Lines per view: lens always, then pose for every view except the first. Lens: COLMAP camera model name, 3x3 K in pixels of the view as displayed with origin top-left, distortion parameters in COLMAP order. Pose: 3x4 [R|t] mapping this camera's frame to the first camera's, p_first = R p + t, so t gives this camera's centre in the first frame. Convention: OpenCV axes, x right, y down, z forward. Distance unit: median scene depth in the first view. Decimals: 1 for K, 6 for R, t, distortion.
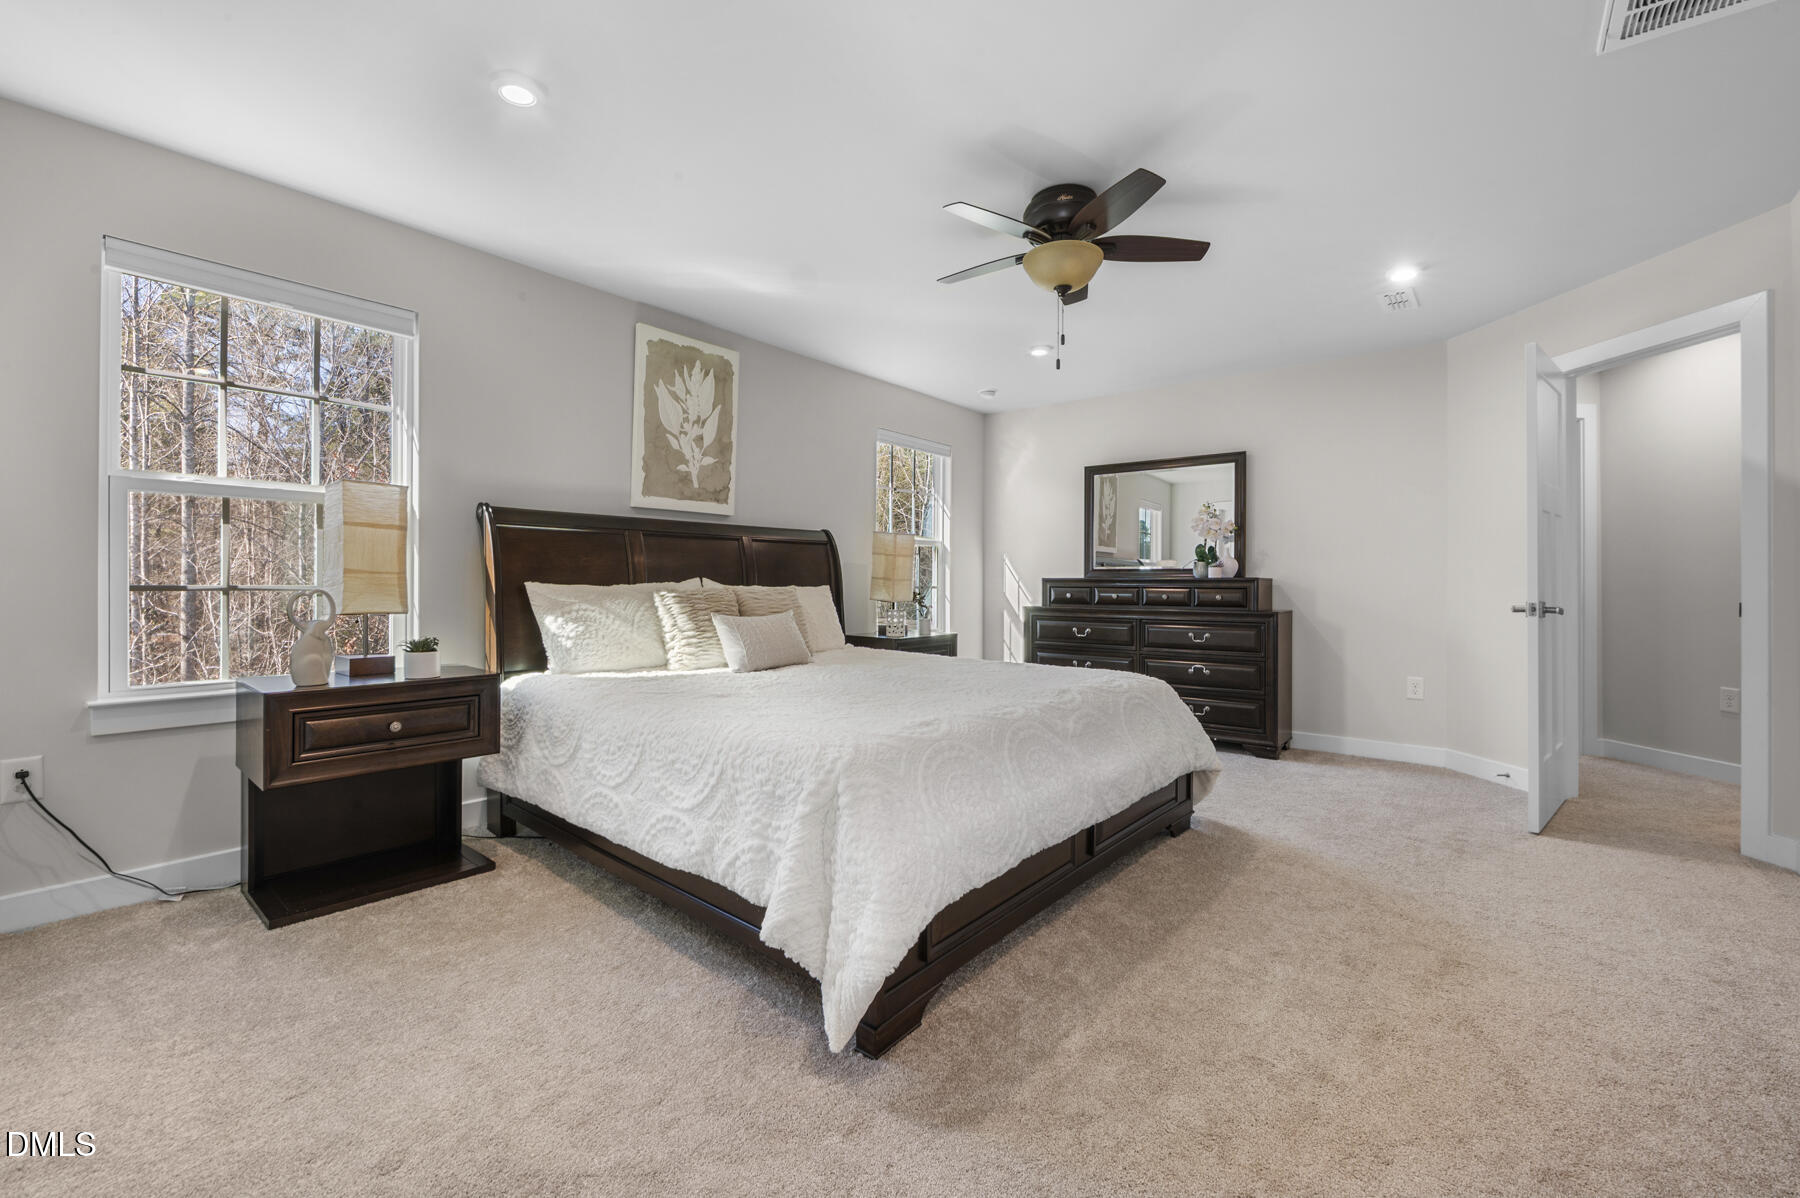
lens RADIAL K [[759.6, 0, 900.3], [0, 759.6, 590.1], [0, 0, 1]] dist [-0.005180, -0.000267]
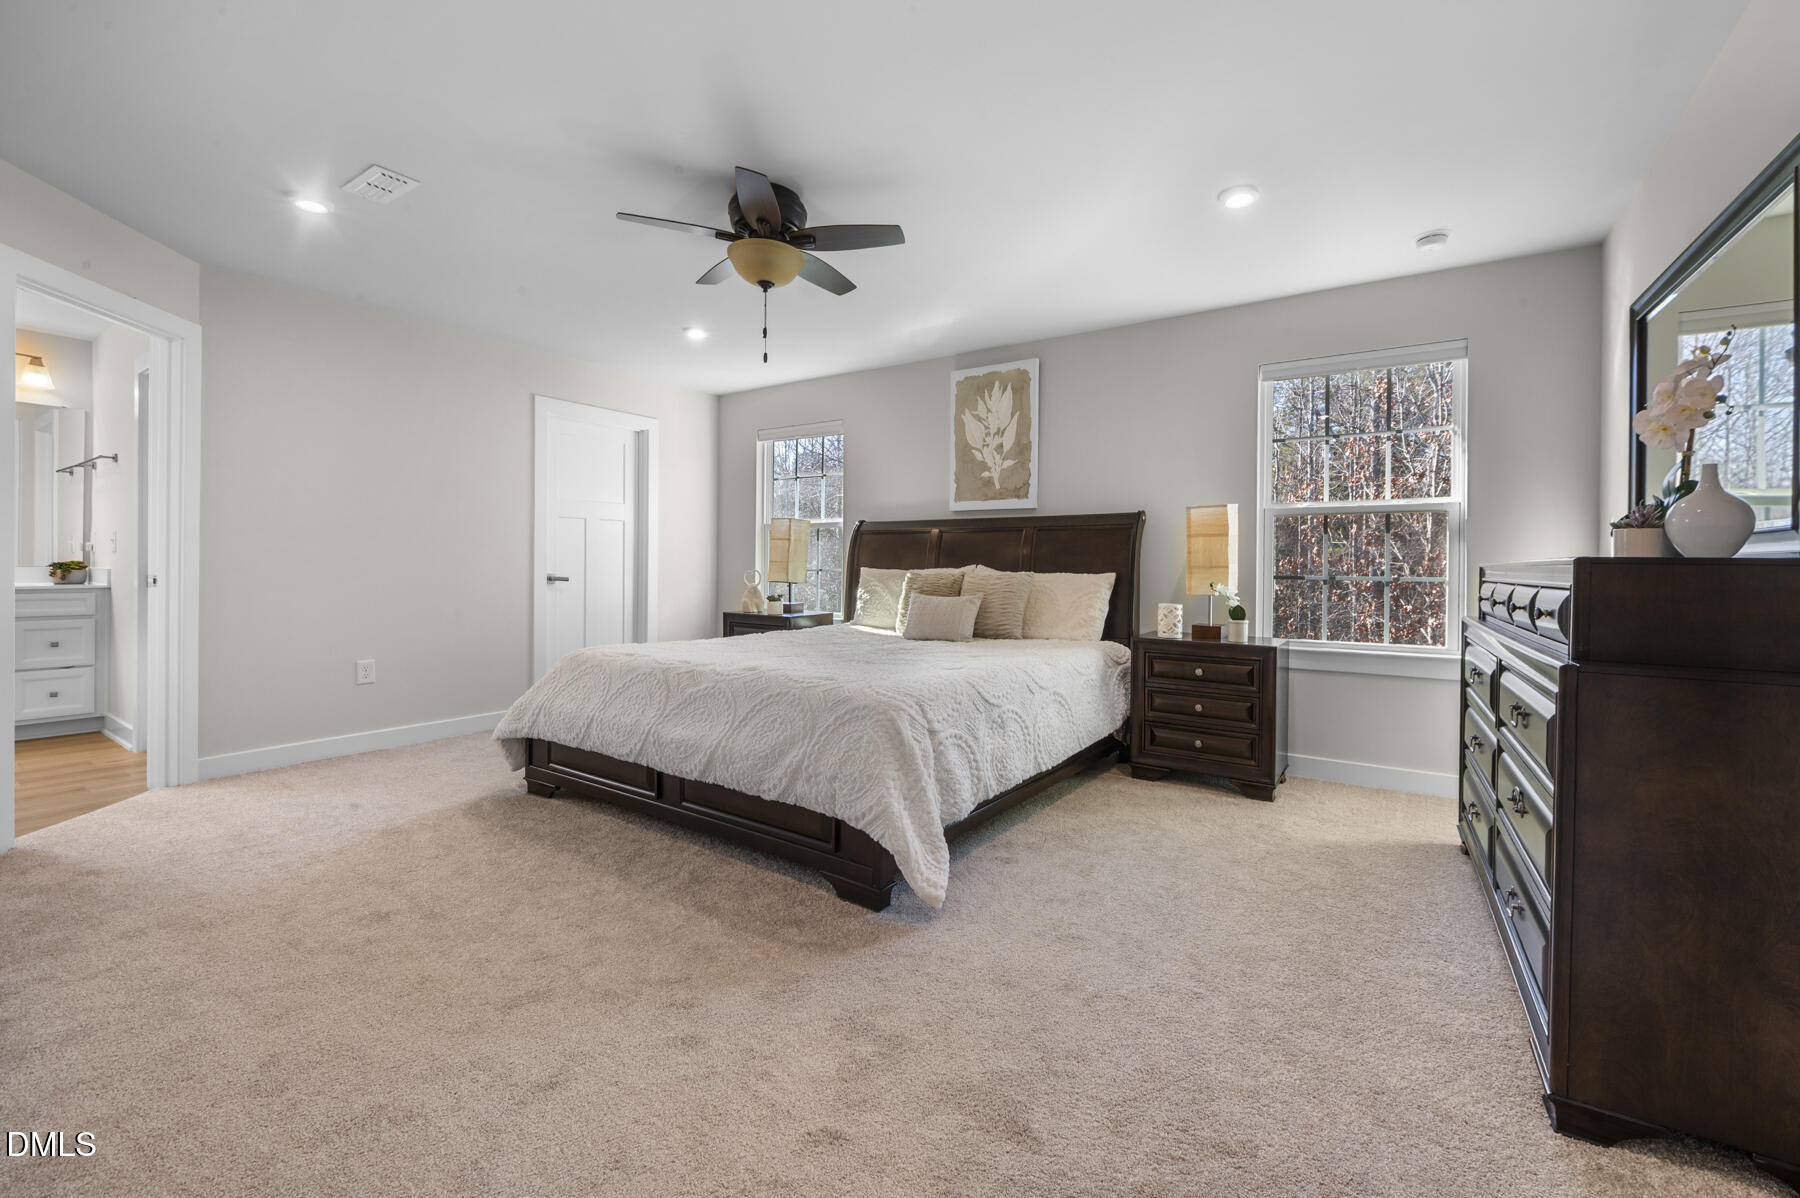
lens RADIAL K [[725.5, 0, 895.2], [0, 725.5, 562.7], [0, 0, 1]] dist [-0.002961, -0.000550]
pose [[0.090757, 0.004220, -0.995864, 0.847871], [-0.009738, 0.999947, 0.003350, -0.021648], [0.995825, 0.009393, 0.090793, 0.742284]]
